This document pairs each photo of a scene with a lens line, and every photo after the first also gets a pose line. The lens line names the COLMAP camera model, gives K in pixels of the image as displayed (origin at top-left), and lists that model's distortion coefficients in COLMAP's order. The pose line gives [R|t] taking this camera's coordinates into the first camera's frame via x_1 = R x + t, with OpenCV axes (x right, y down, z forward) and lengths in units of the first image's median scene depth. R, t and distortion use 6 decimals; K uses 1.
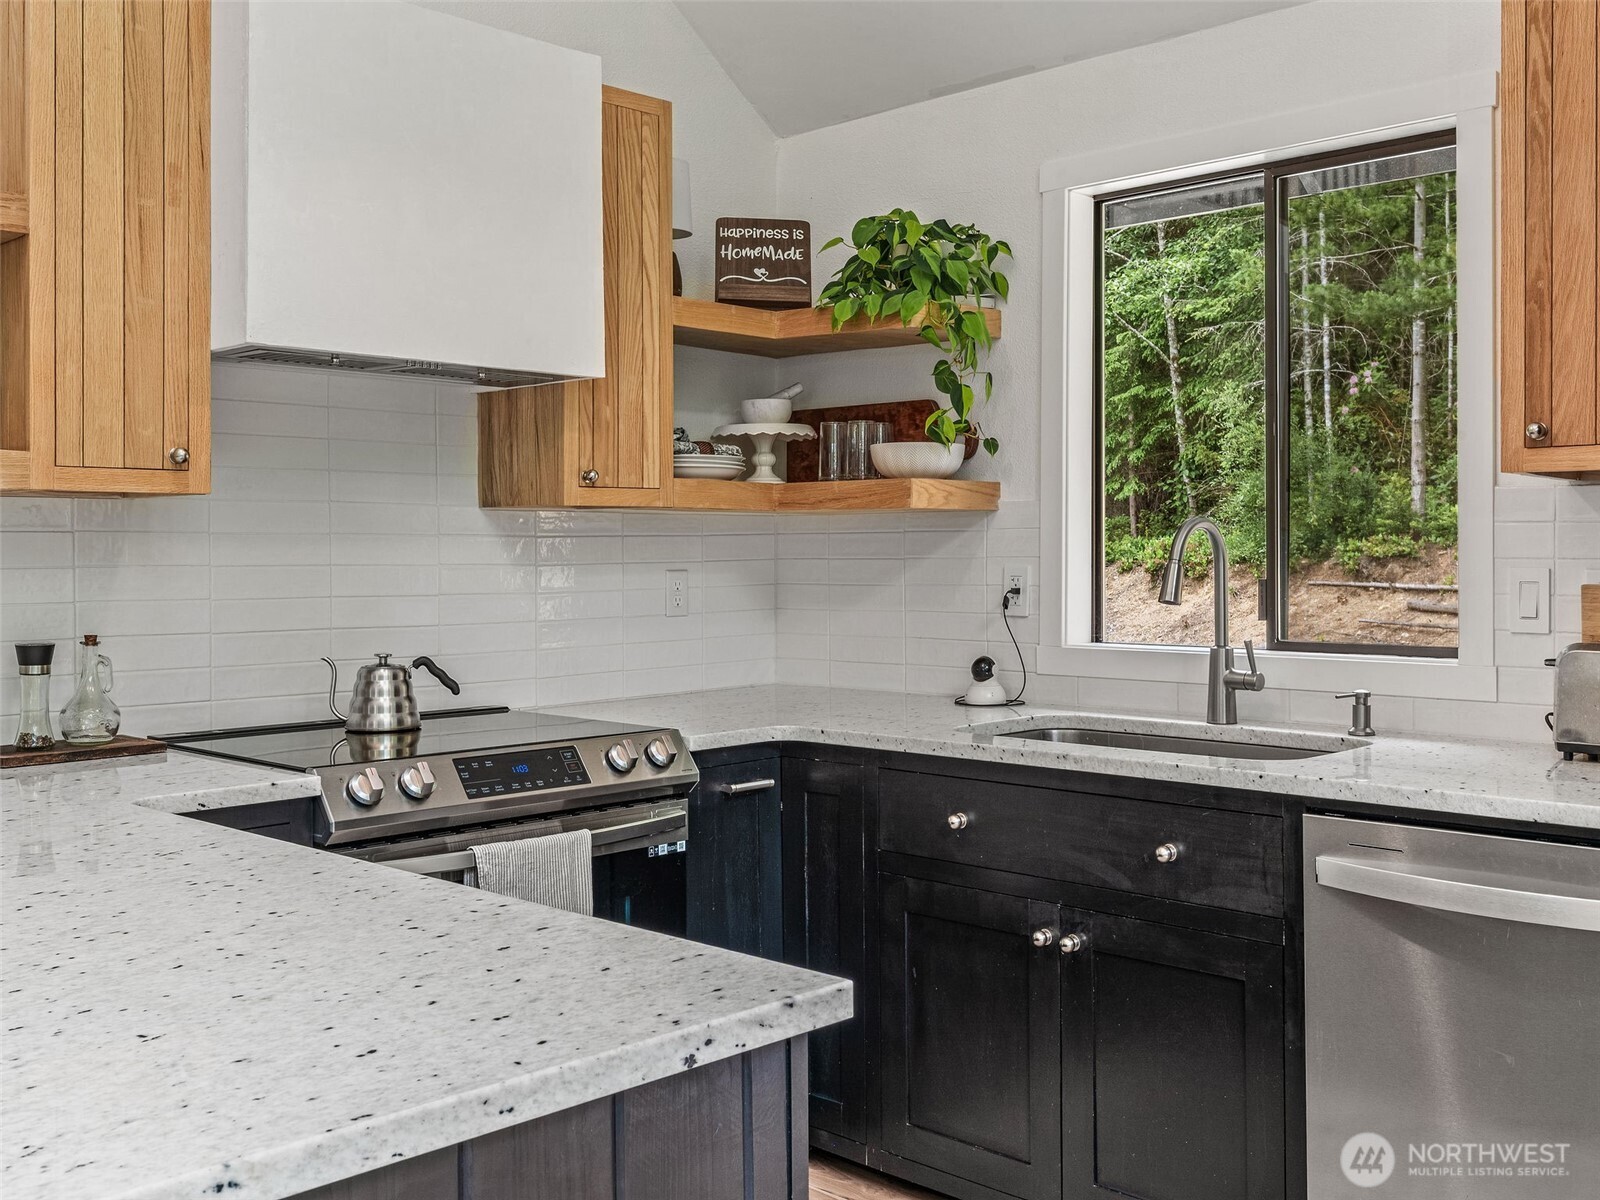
lens RADIAL K [[1618.2, 0, 876.9], [0, 1618.2, 539.7], [0, 0, 1]] dist [-0.007857, 0.000000]
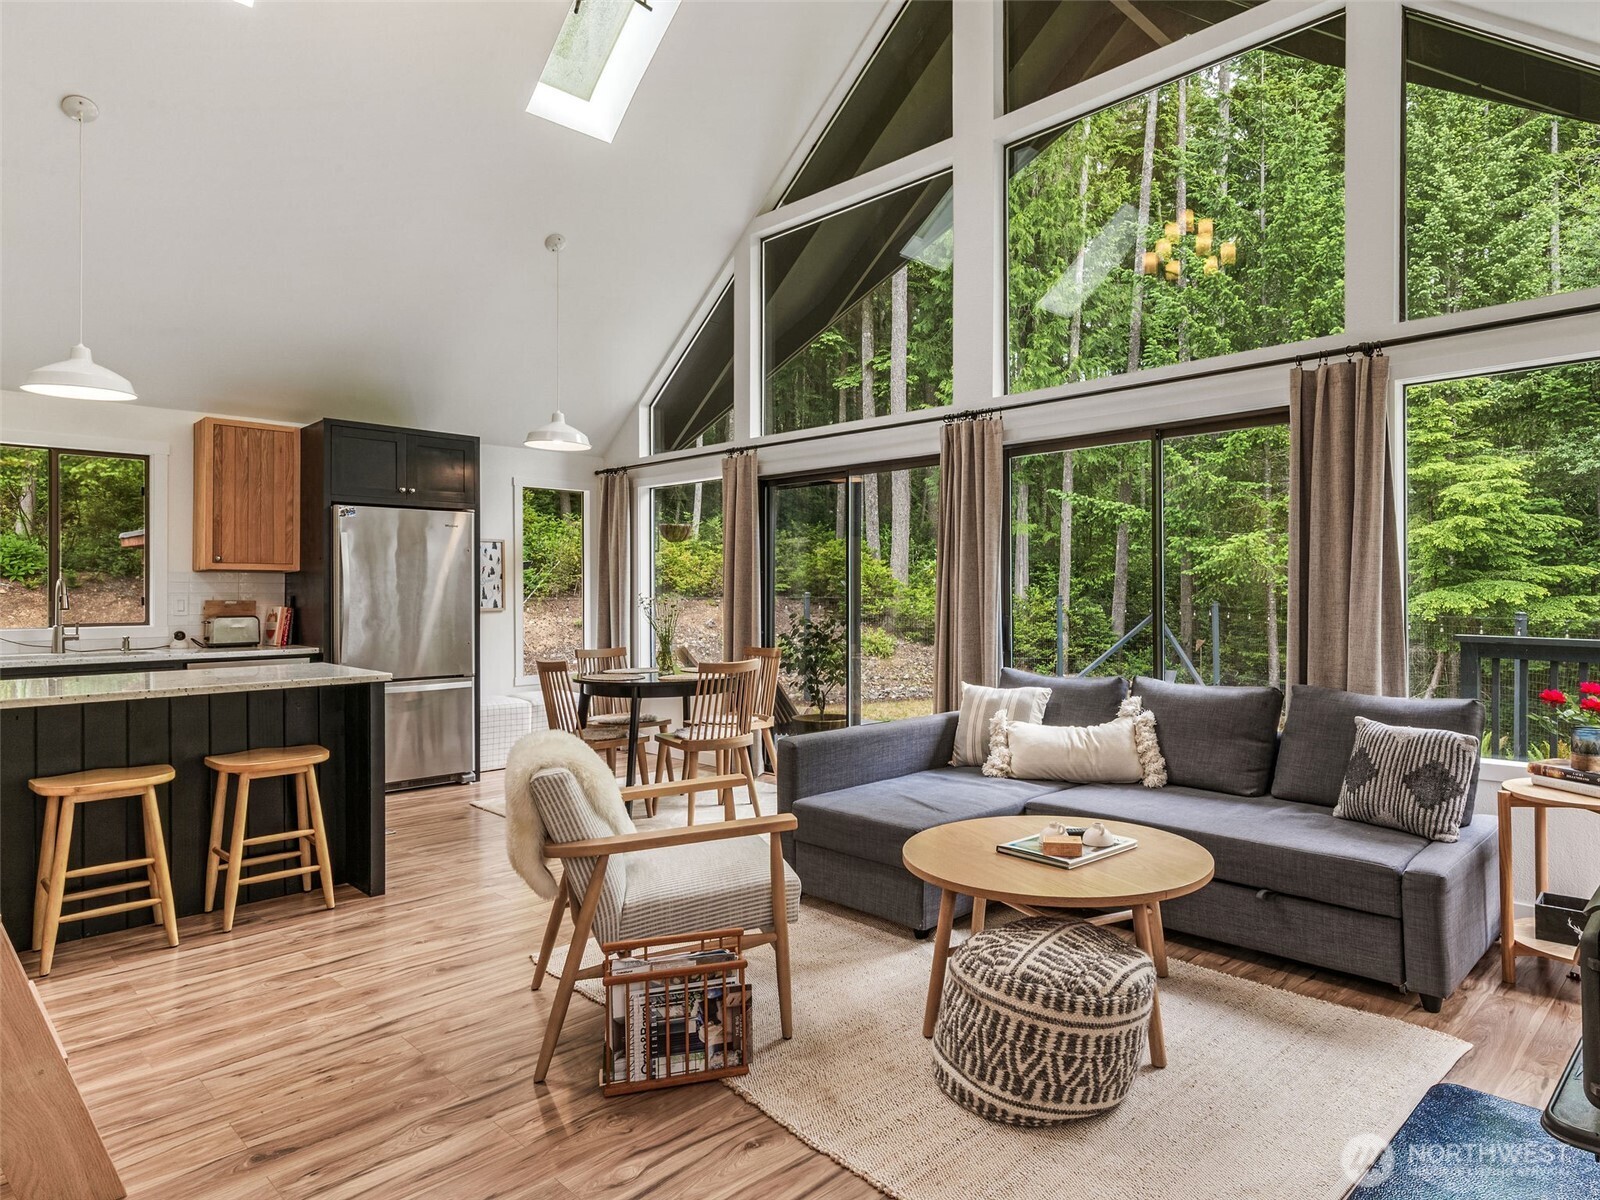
lens RADIAL K [[991.4, 0, 918.2], [0, 991.4, 579.5], [0, 0, 1]] dist [0.008965, -0.002624]
pose [[0.015813, 0.009055, 0.999834, -1.416550], [-0.005547, 0.999944, -0.008968, -0.005413], [-0.999860, -0.005405, 0.015863, -0.484356]]
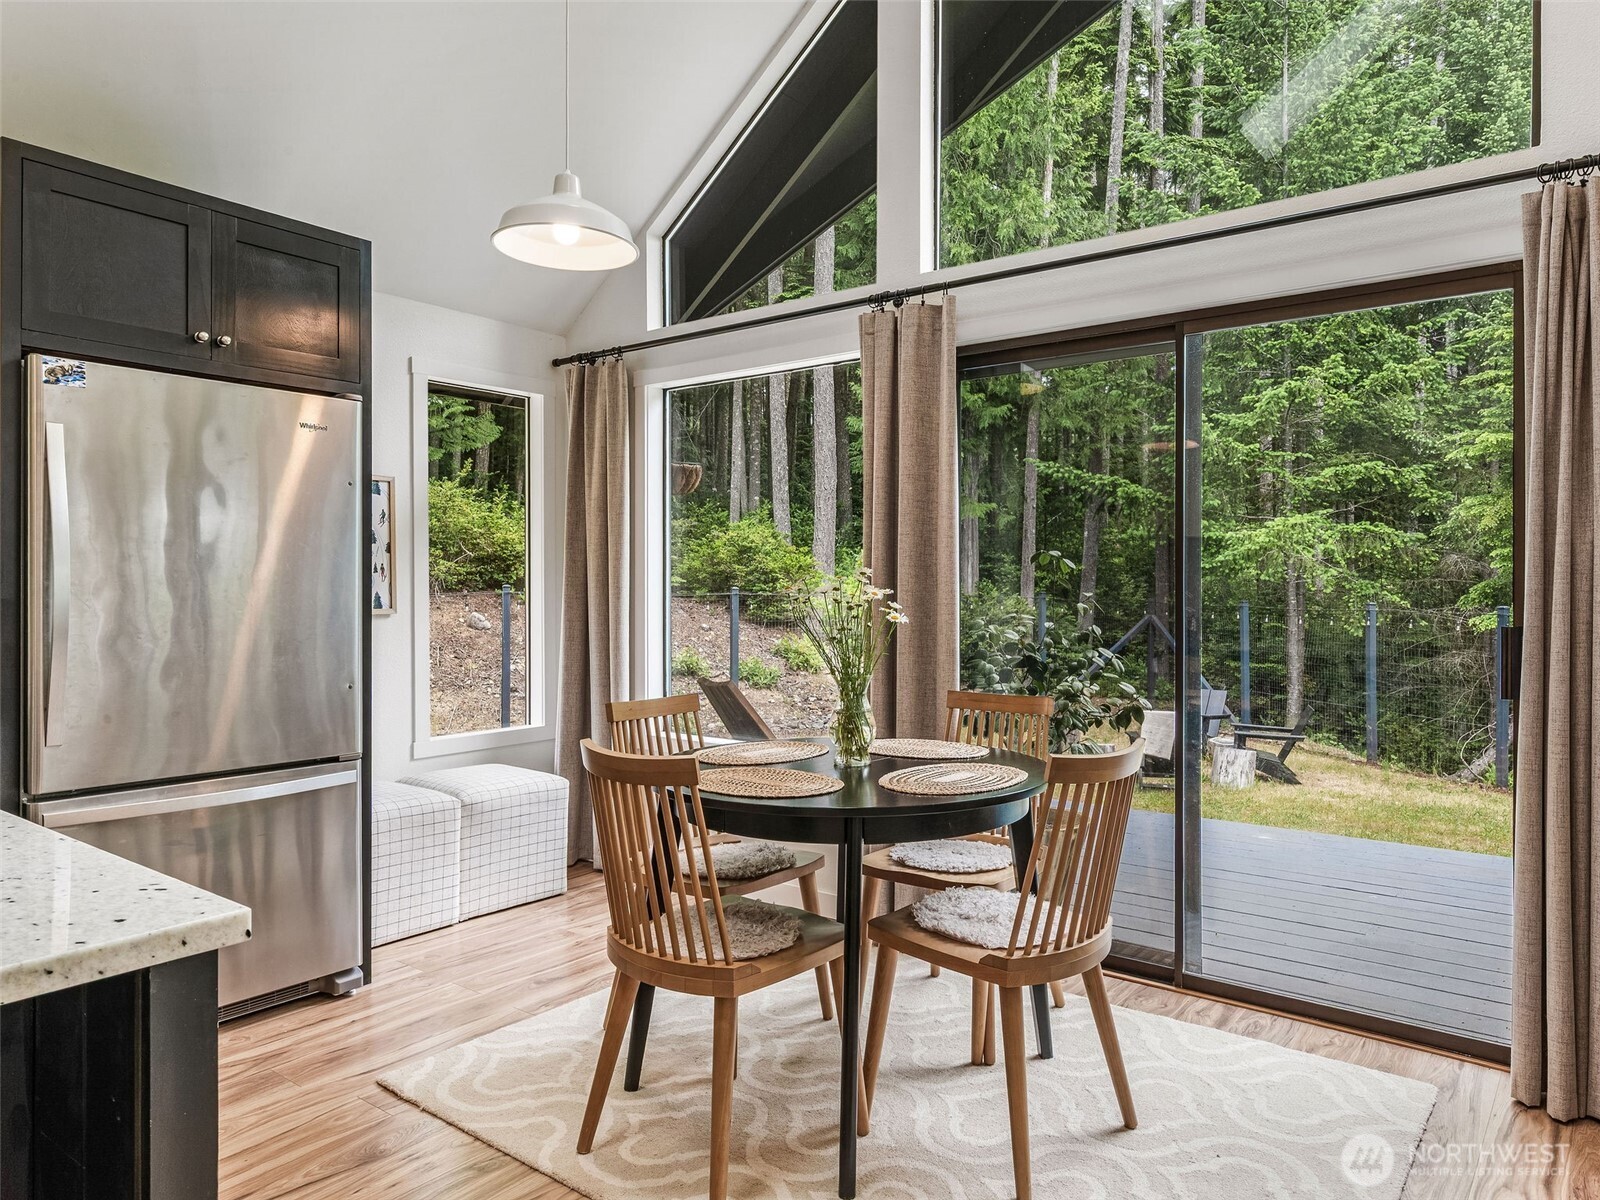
lens RADIAL K [[1068.2, 0, 855.4], [0, 1068.2, 583.4], [0, 0, 1]] dist [0.004939, -0.003270]
pose [[-0.096617, 0.002900, 0.995317, -0.498278], [-0.009076, 0.999952, -0.003794, 0.013655], [-0.995280, -0.009400, -0.096586, 0.059073]]
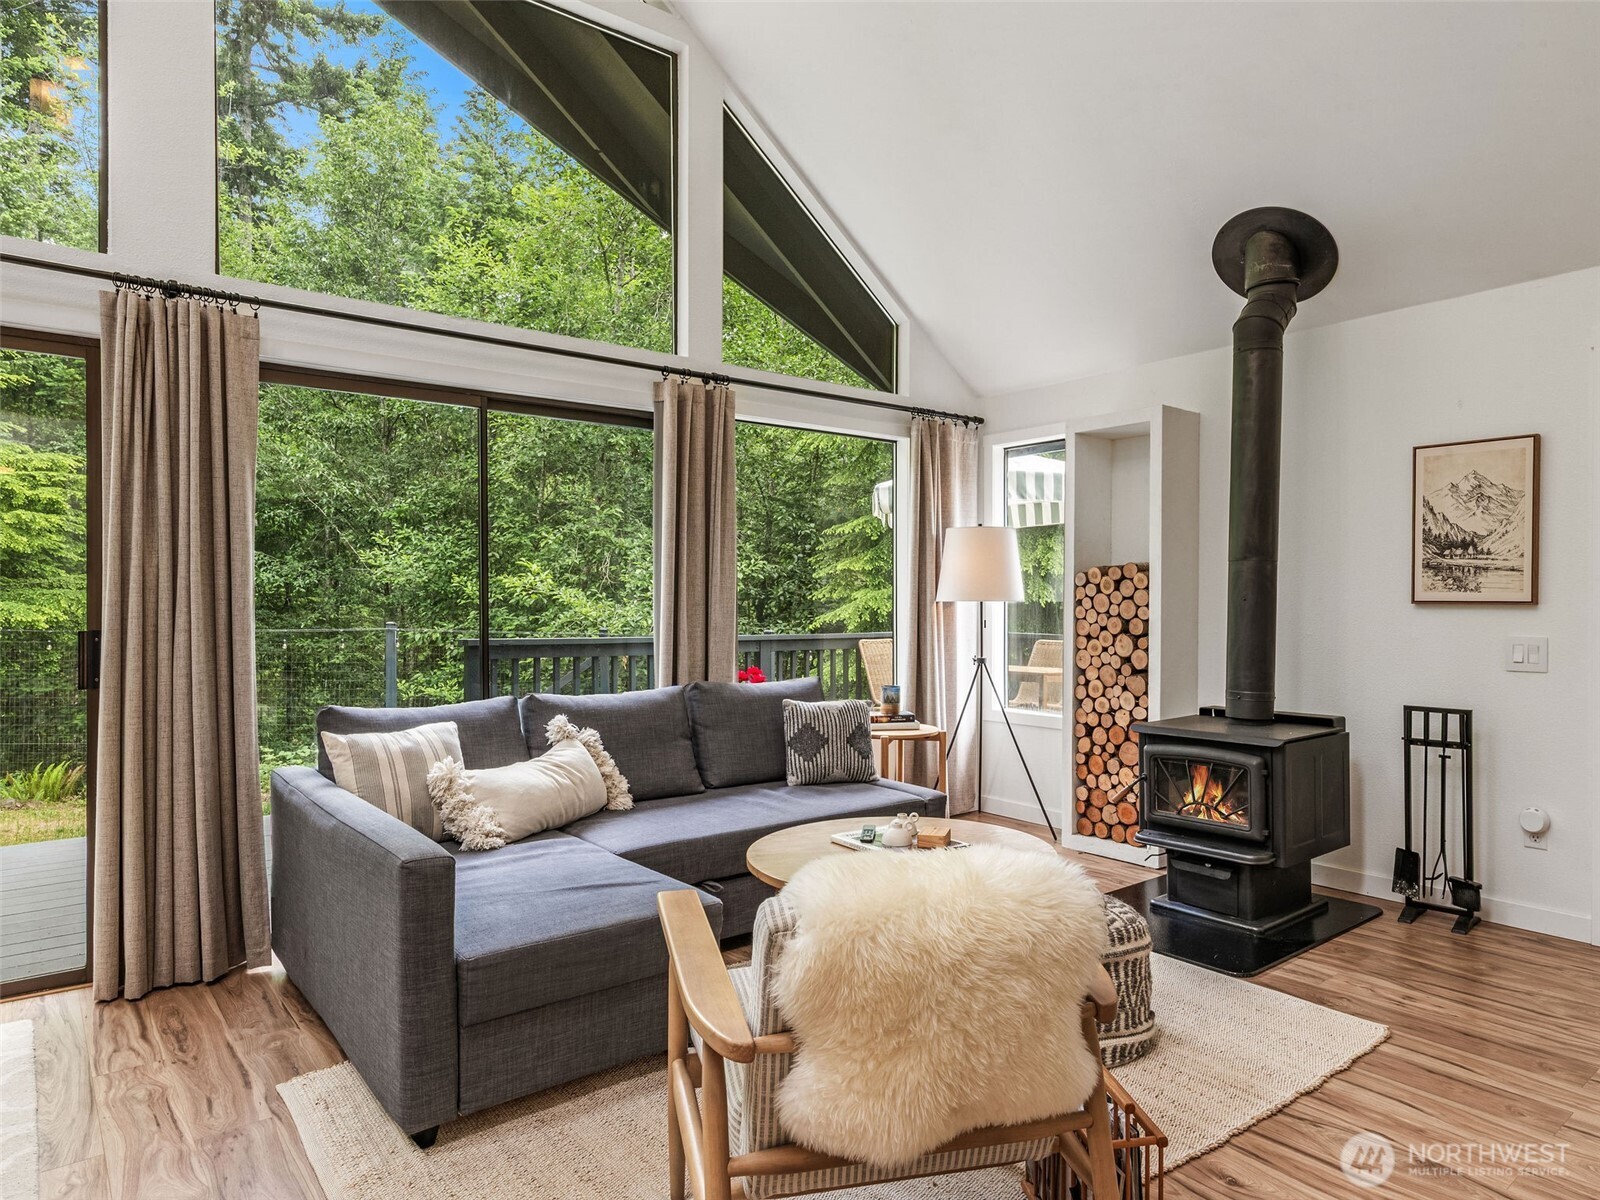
lens RADIAL K [[991.4, 0, 829.7], [0, 991.4, 602.2], [0, 0, 1]] dist [0.008965, -0.002624]
pose [[-0.987915, -0.001364, 0.154994, -0.578744], [-0.002574, 0.999968, -0.007608, 0.016882], [-0.154978, -0.007915, -0.987886, 0.301650]]
